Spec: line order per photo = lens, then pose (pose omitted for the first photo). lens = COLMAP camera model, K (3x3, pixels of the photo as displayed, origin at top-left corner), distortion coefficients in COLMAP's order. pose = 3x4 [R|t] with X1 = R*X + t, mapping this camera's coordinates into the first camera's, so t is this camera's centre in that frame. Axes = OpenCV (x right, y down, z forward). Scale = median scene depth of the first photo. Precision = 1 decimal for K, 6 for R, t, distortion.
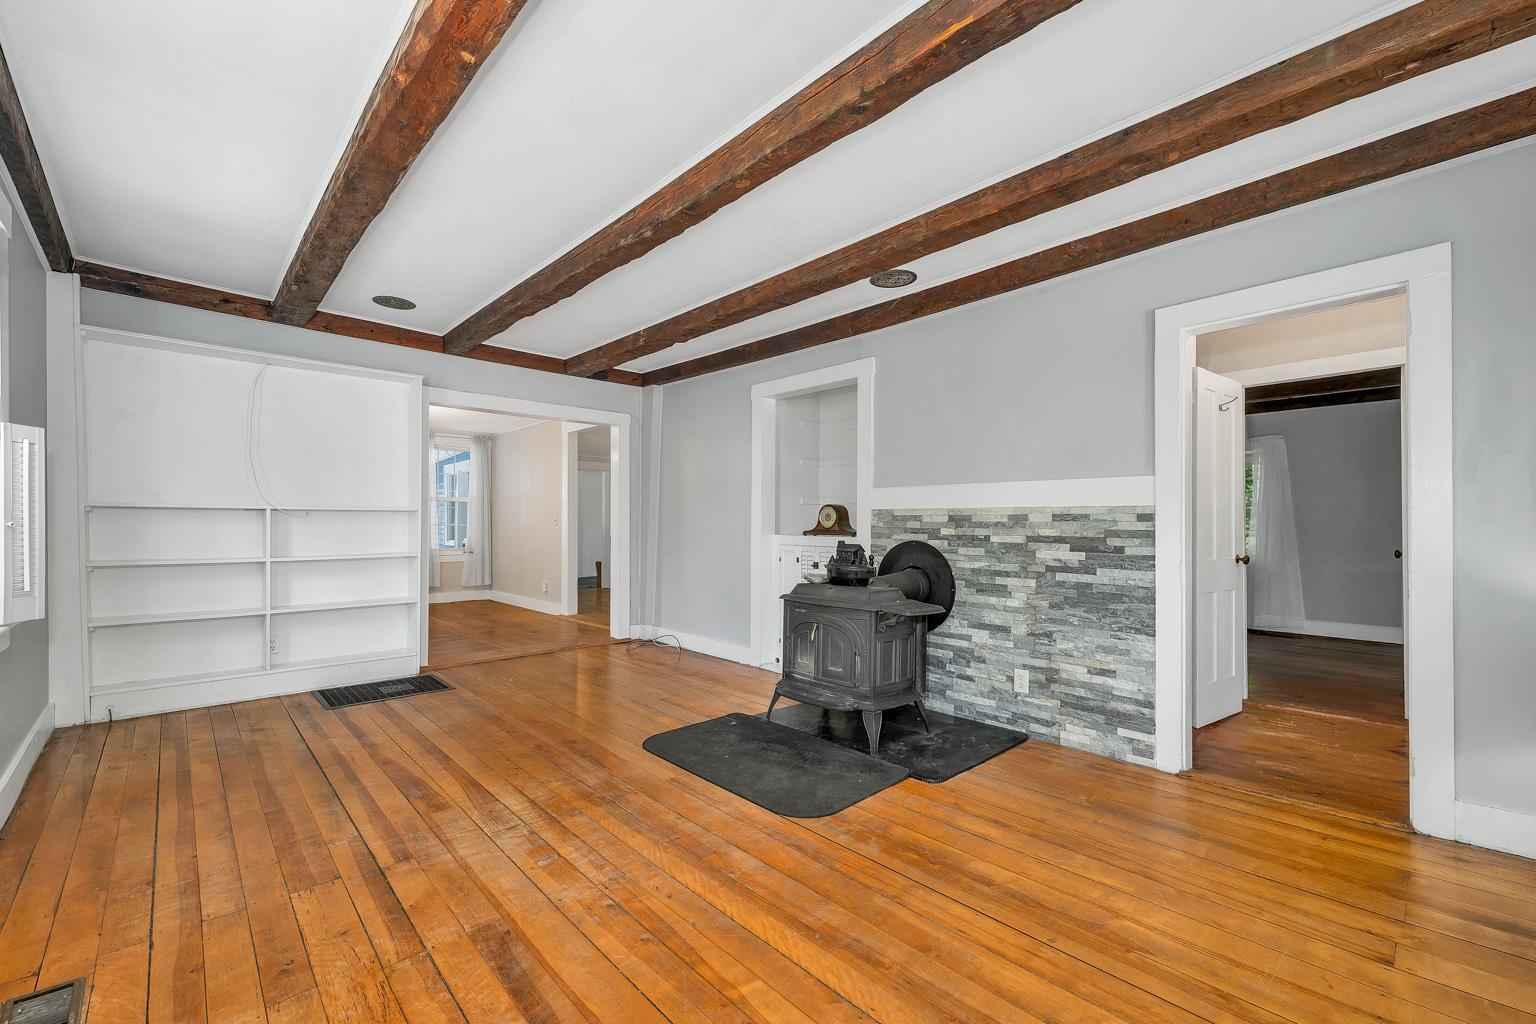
lens RADIAL K [[656.2, 0, 765.1], [0, 656.2, 520.0], [0, 0, 1]] dist [0.007352, -0.002123]
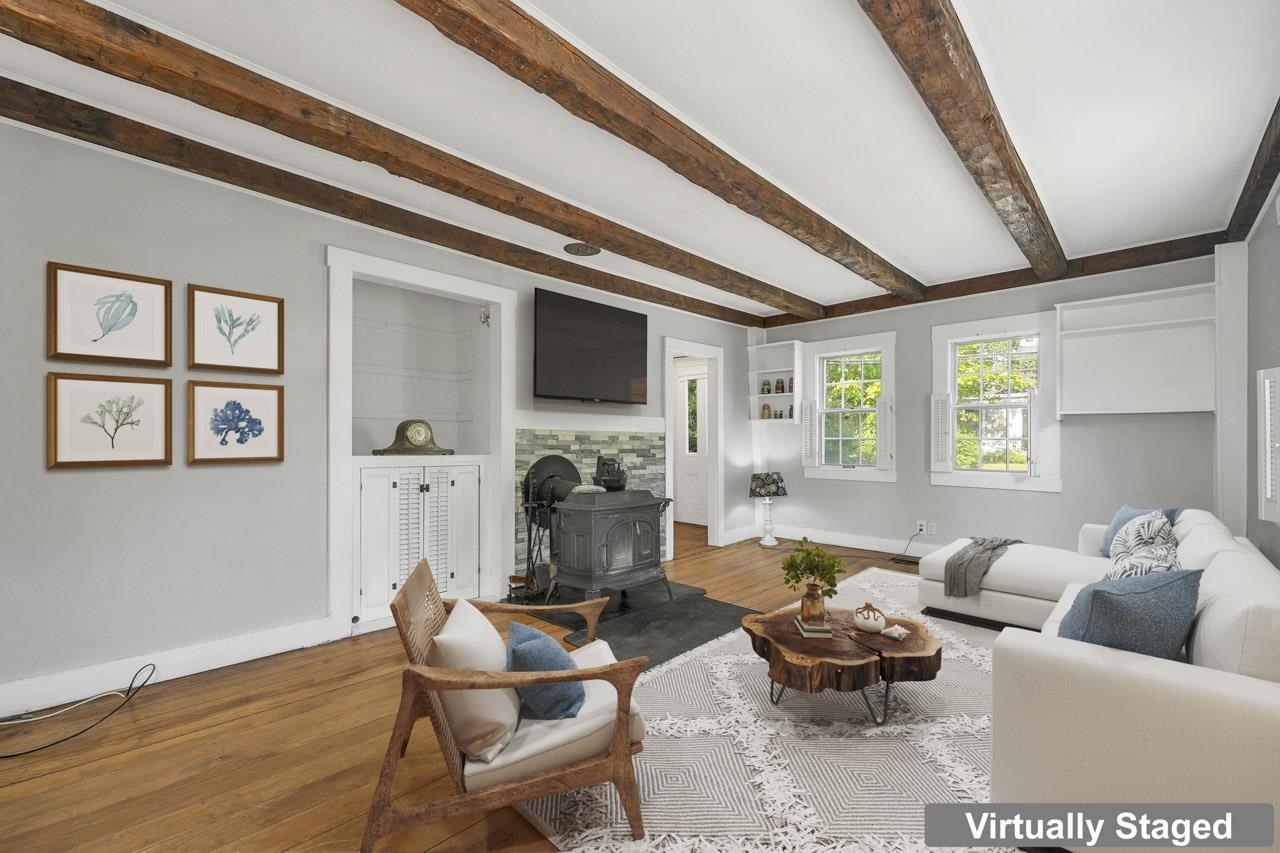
lens RADIAL K [[546.9, 0, 643.3], [0, 546.9, 438.4], [0, 0, 1]] dist [0.007352, -0.002123]
pose [[-0.078703, 0.001154, 0.996897, -0.974427], [-0.010900, 0.999939, -0.002018, -0.000223], [-0.996839, -0.011025, -0.078685, 1.075615]]
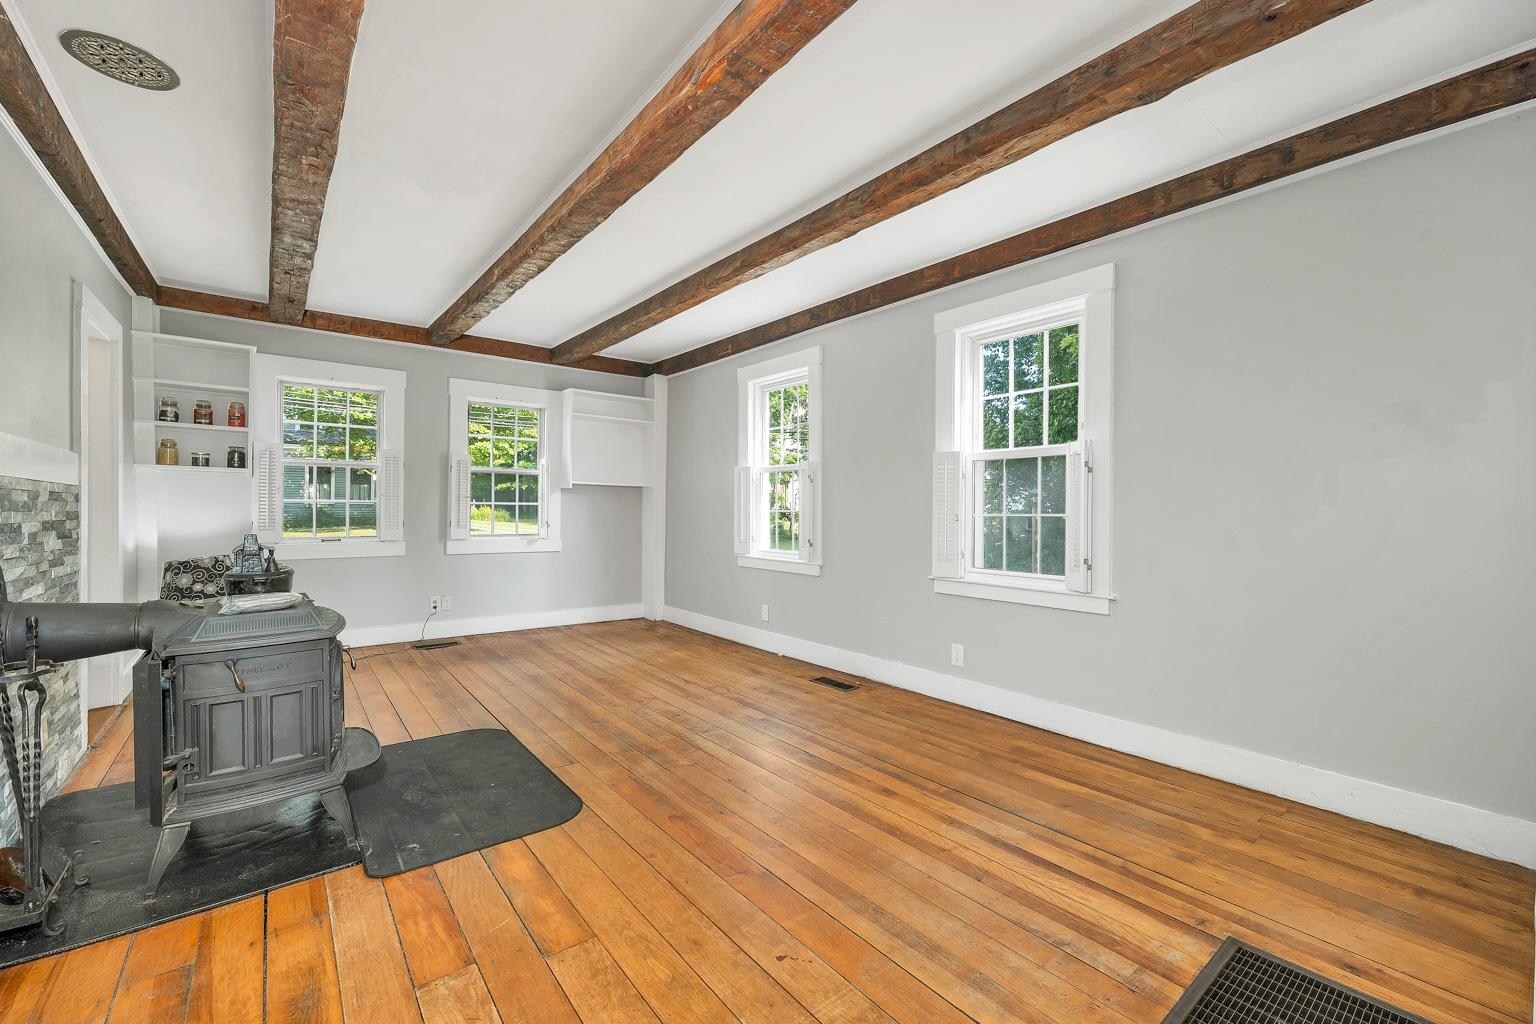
lens RADIAL K [[656.2, 0, 780.7], [0, 656.2, 512.6], [0, 0, 1]] dist [0.007352, -0.002123]
pose [[-0.997851, -0.011951, 0.064418, -0.449304], [-0.011943, 0.999929, 0.000498, 0.003666], [-0.064419, -0.000272, -0.997923, 1.703697]]
